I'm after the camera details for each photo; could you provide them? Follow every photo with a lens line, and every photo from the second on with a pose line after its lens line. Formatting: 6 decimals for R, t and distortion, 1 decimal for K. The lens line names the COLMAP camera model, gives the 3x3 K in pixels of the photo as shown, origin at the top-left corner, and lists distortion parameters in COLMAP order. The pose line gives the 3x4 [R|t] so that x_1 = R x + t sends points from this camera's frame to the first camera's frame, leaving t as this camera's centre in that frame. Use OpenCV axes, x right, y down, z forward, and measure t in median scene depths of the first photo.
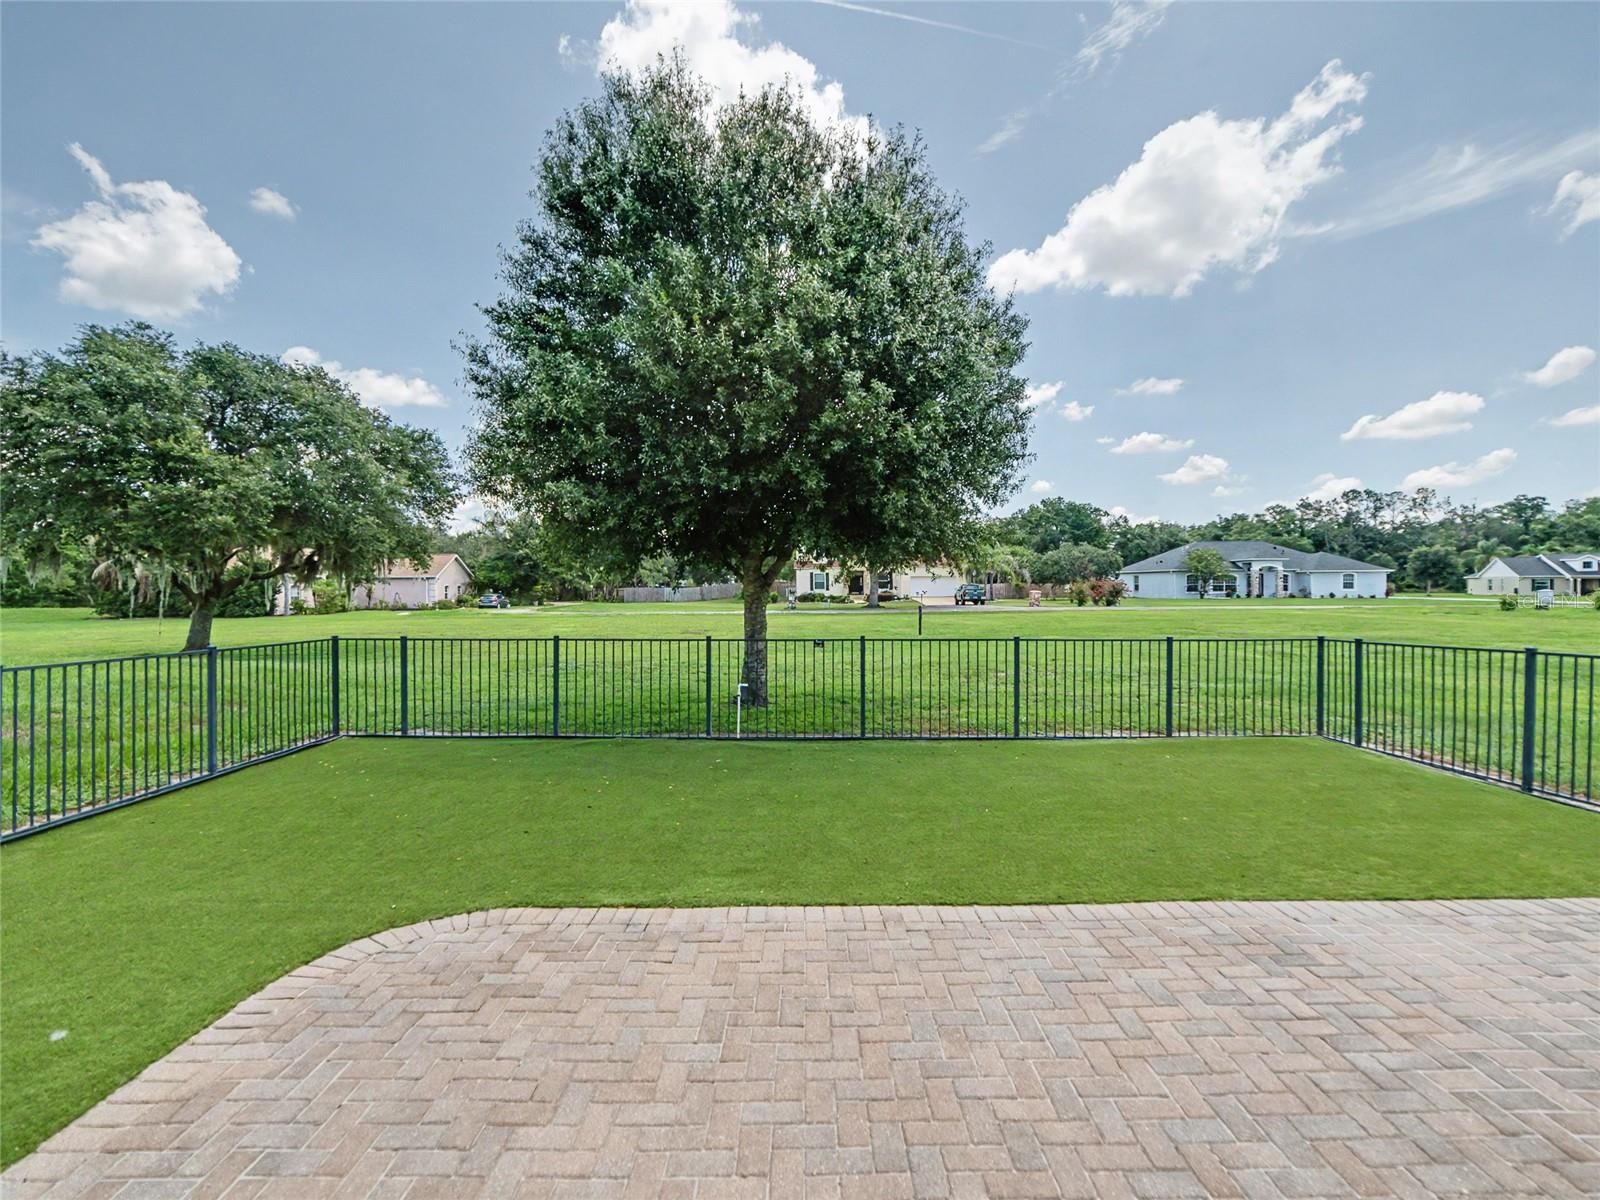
lens RADIAL K [[717.2, 0, 801.7], [0, 717.2, 593.3], [0, 0, 1]] dist [-0.011694, 0.000172]
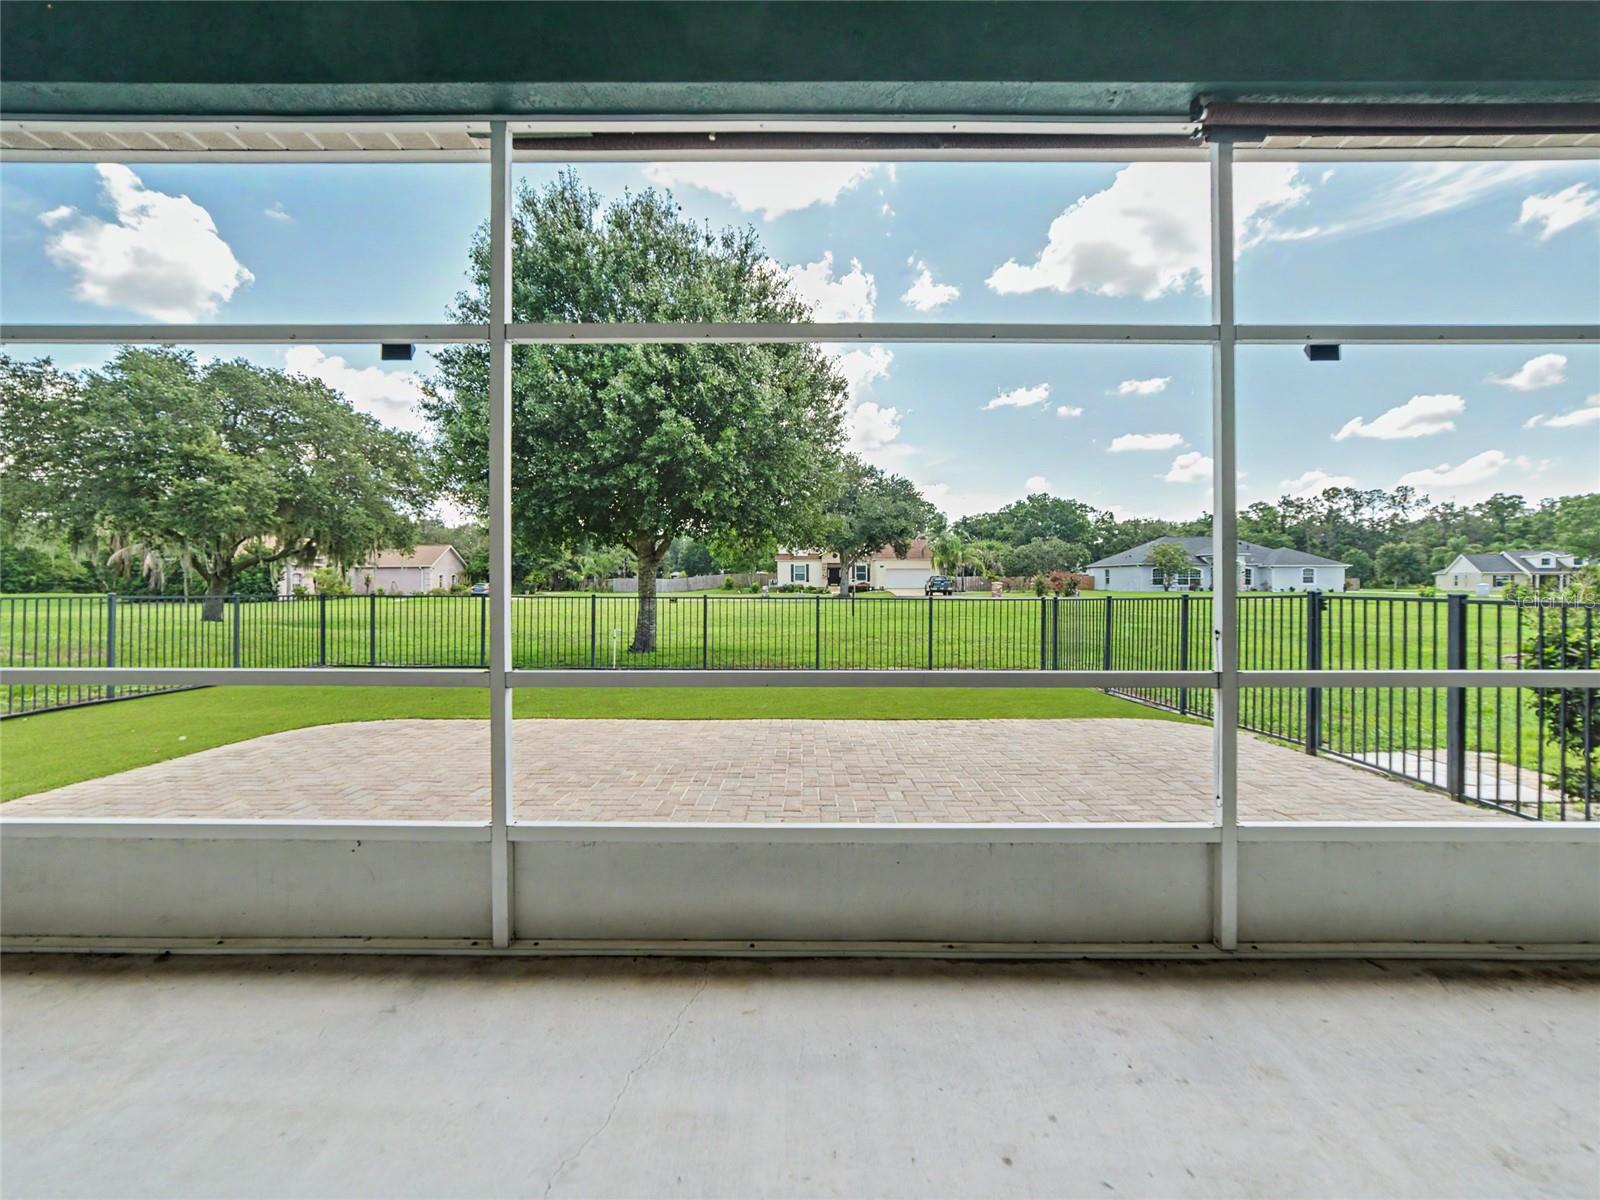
lens RADIAL K [[712.1, 0, 801.2], [0, 712.1, 586.9], [0, 0, 1]] dist [-0.015095, 0.000069]
pose [[0.999987, 0.004994, 0.001325, 0.060257], [-0.004993, 0.999987, -0.000762, 0.009962], [-0.001329, 0.000755, 0.999999, -0.082437]]
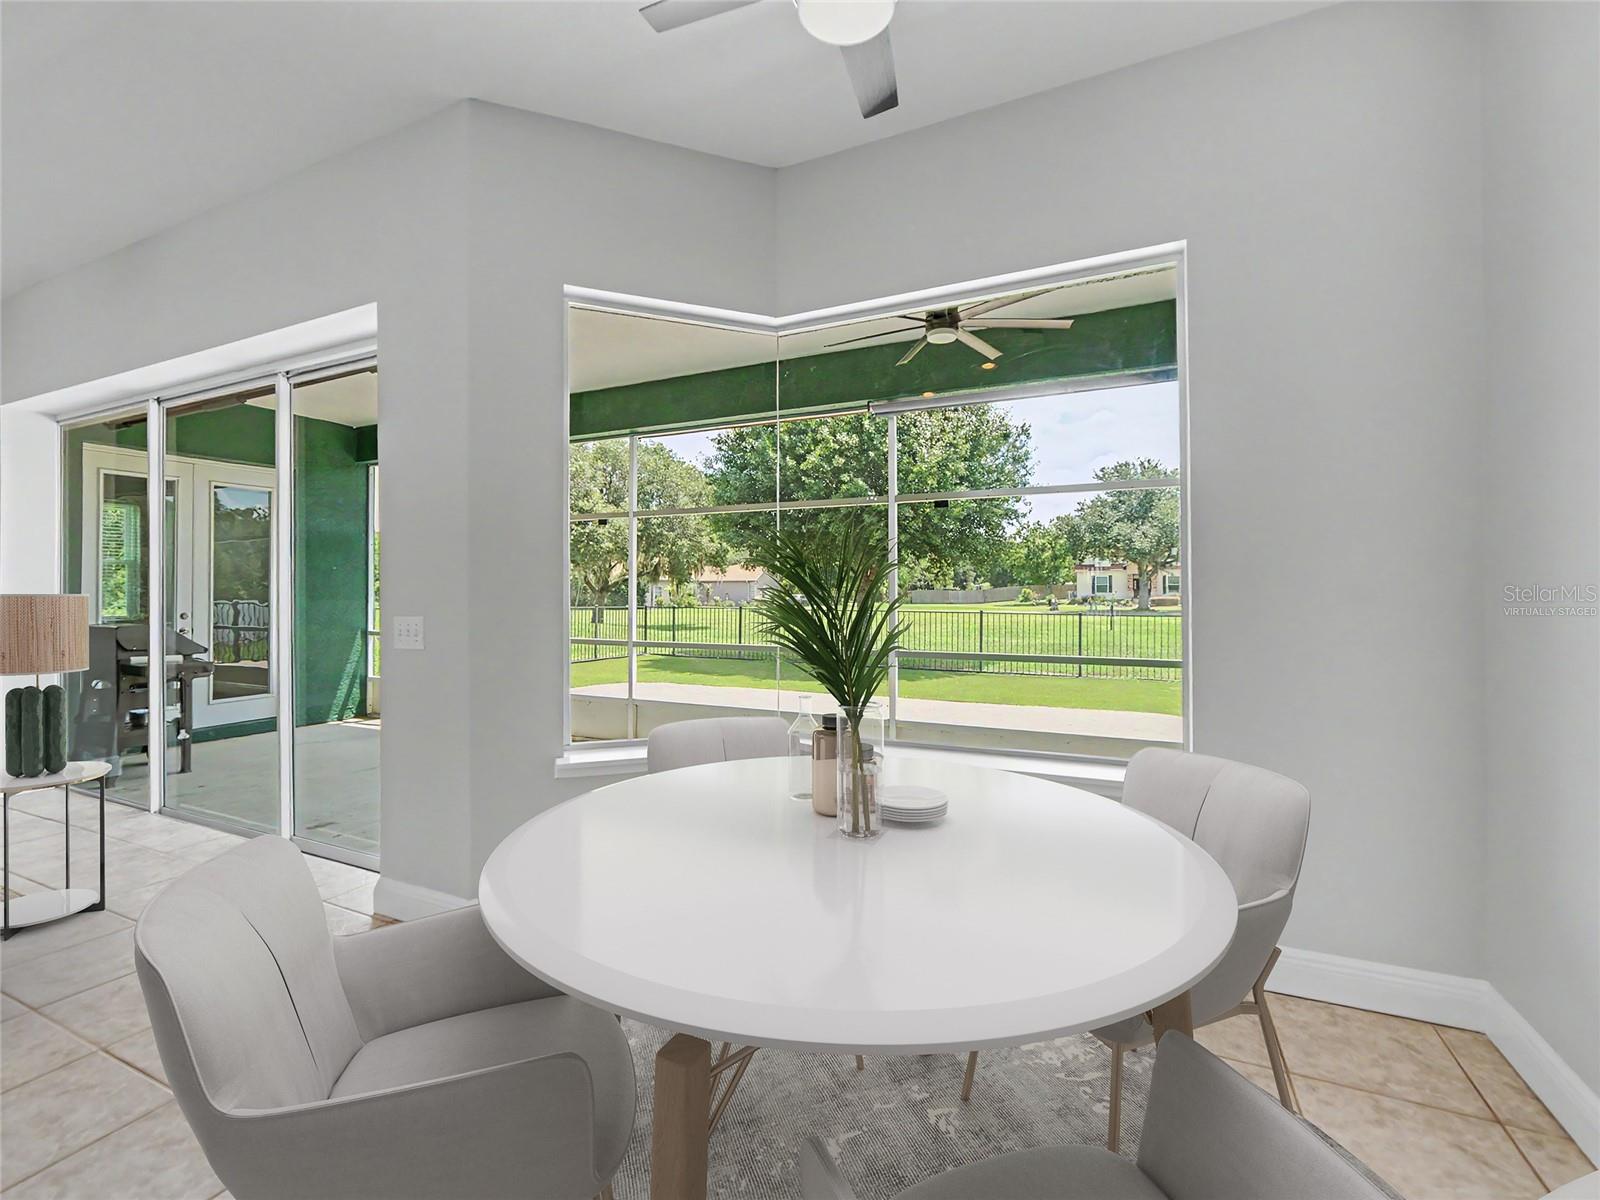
lens RADIAL K [[712.1, 0, 801.2], [0, 712.1, 586.9], [0, 0, 1]] dist [-0.015095, 0.000069]
pose [[0.907847, 0.002188, -0.419296, 0.138917], [-0.008509, 0.999877, -0.013206, 0.006924], [0.419215, 0.015557, 0.907754, -0.153129]]
